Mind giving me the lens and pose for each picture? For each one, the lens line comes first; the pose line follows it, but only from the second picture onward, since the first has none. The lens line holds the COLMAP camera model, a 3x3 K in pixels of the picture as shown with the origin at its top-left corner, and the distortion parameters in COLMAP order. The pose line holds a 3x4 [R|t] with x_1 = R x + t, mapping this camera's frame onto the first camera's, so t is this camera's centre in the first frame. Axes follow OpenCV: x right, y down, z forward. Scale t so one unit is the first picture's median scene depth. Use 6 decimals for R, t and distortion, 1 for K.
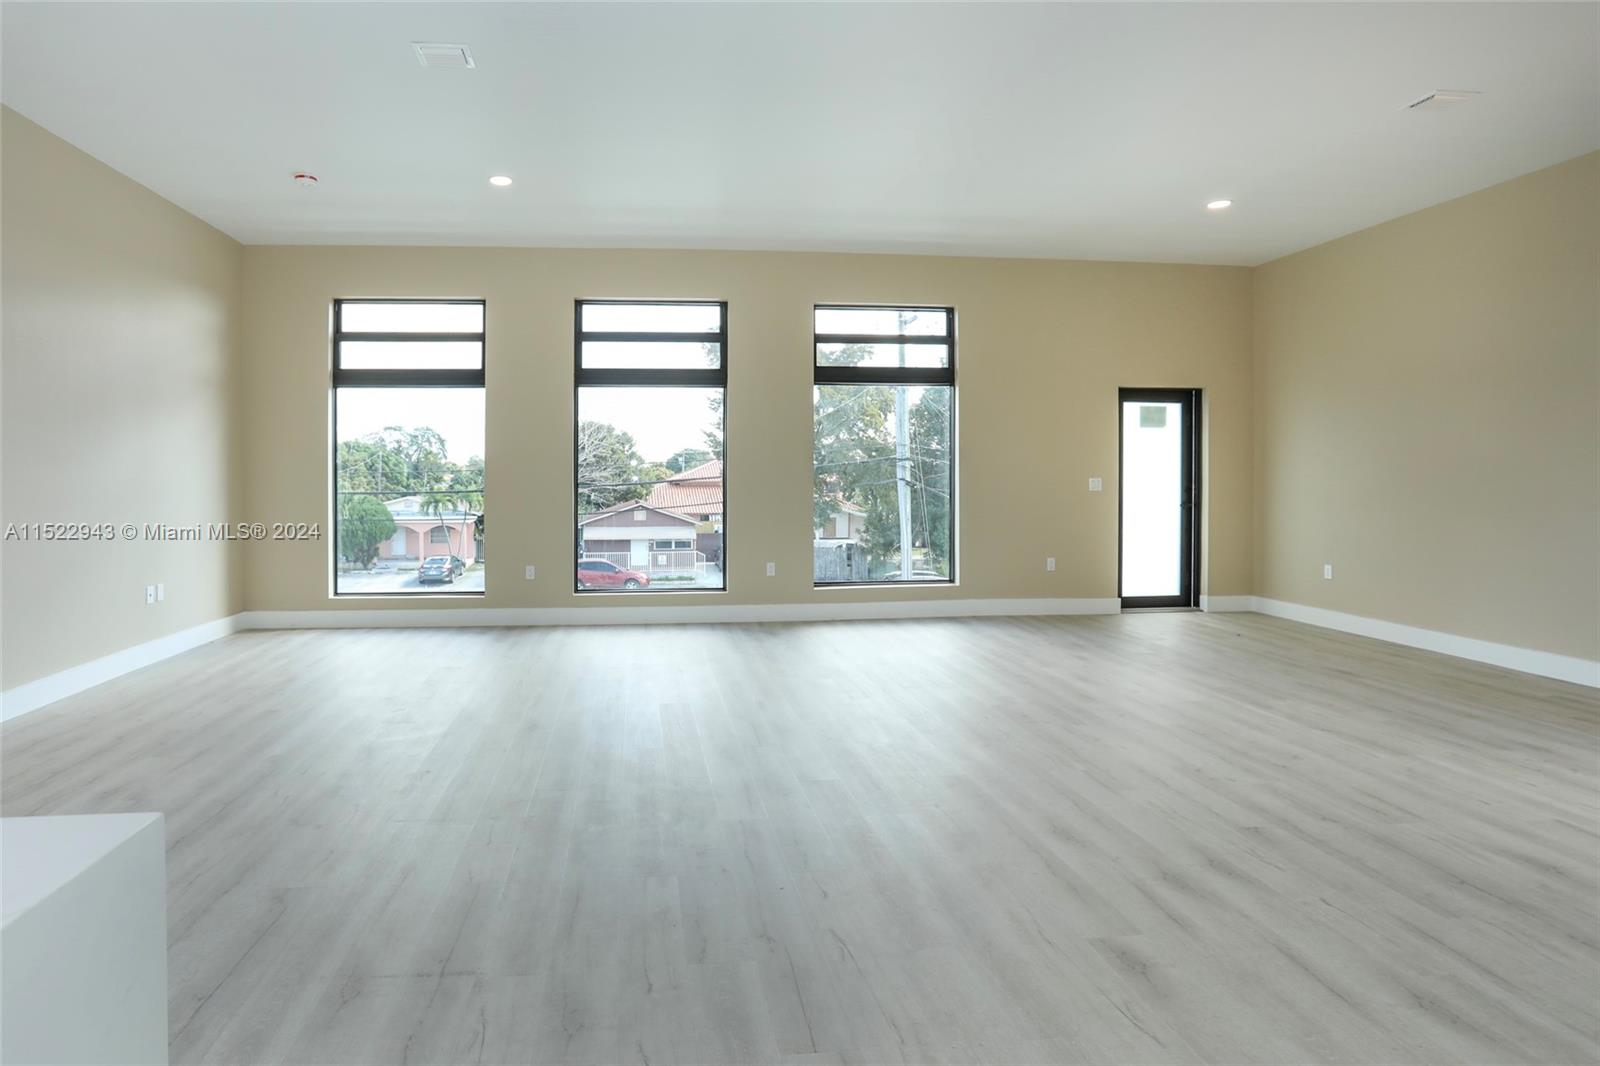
lens RADIAL K [[885.1, 0, 673.1], [0, 885.1, 475.4], [0, 0, 1]] dist [-0.033608, 0.001789]
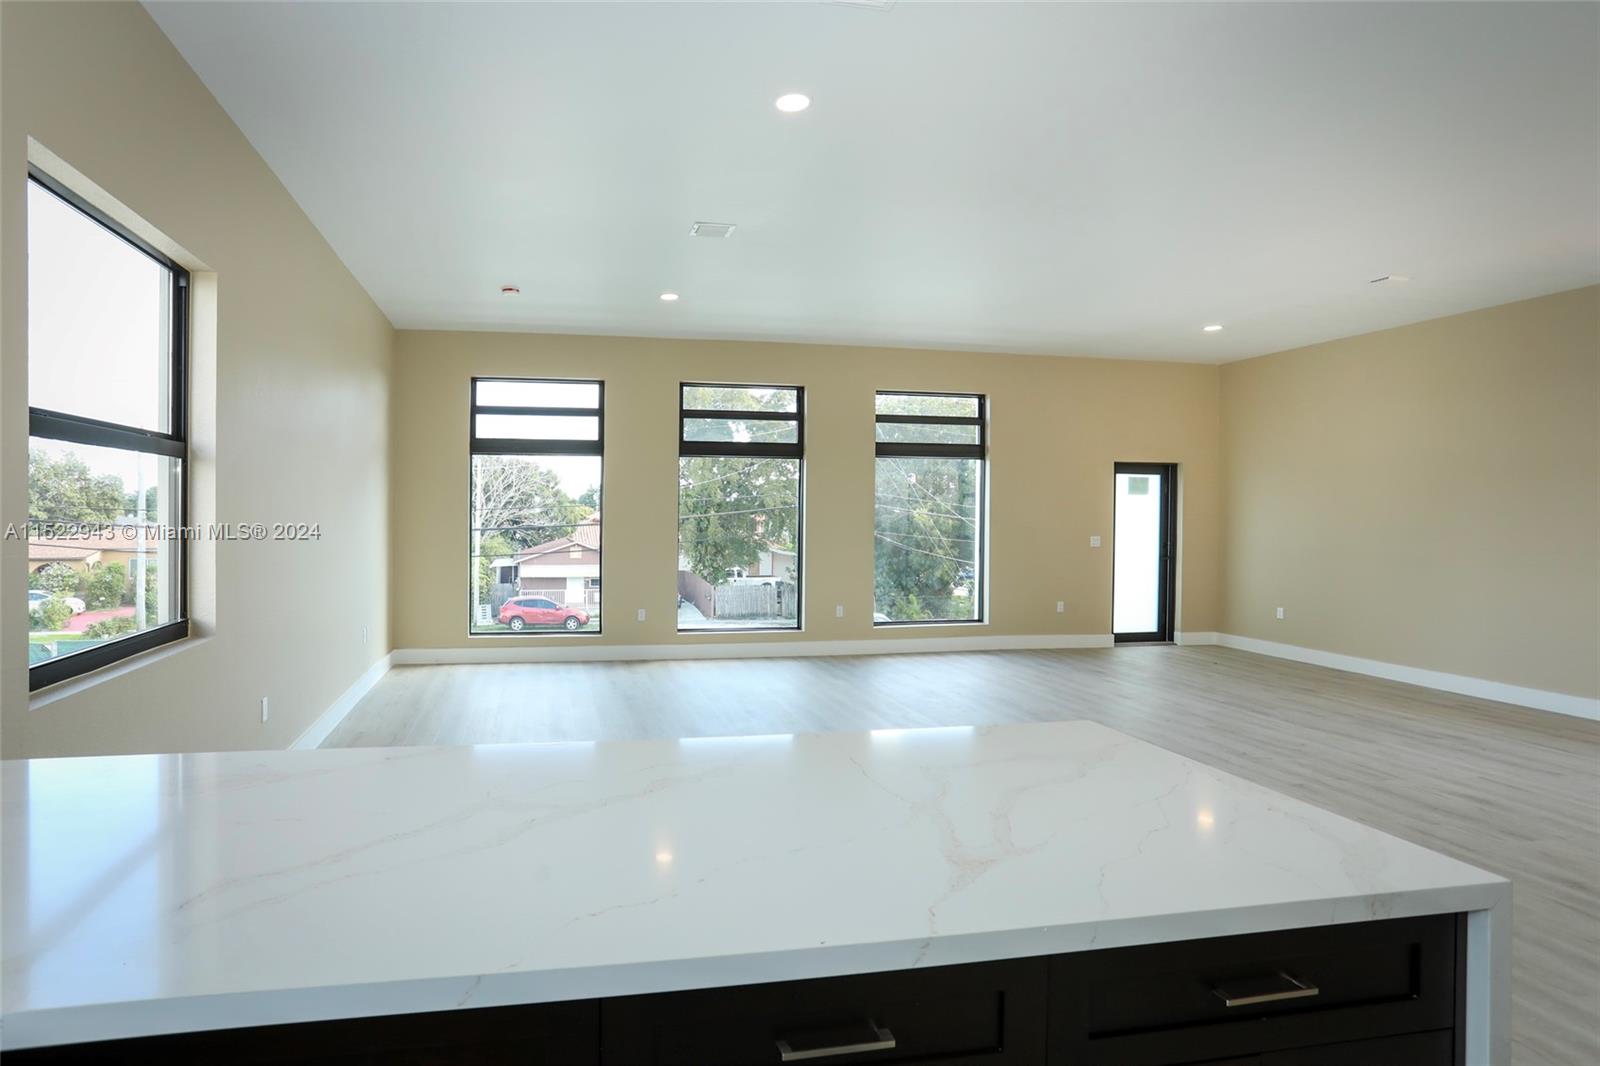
lens RADIAL K [[912.3, 0, 626.7], [0, 912.3, 514.6], [0, 0, 1]] dist [-0.030442, -0.000041]
pose [[0.996450, 0.007454, 0.083862, -0.275012], [-0.008089, 0.999941, 0.007243, -0.030987], [-0.083803, -0.007896, 0.996451, -0.199783]]
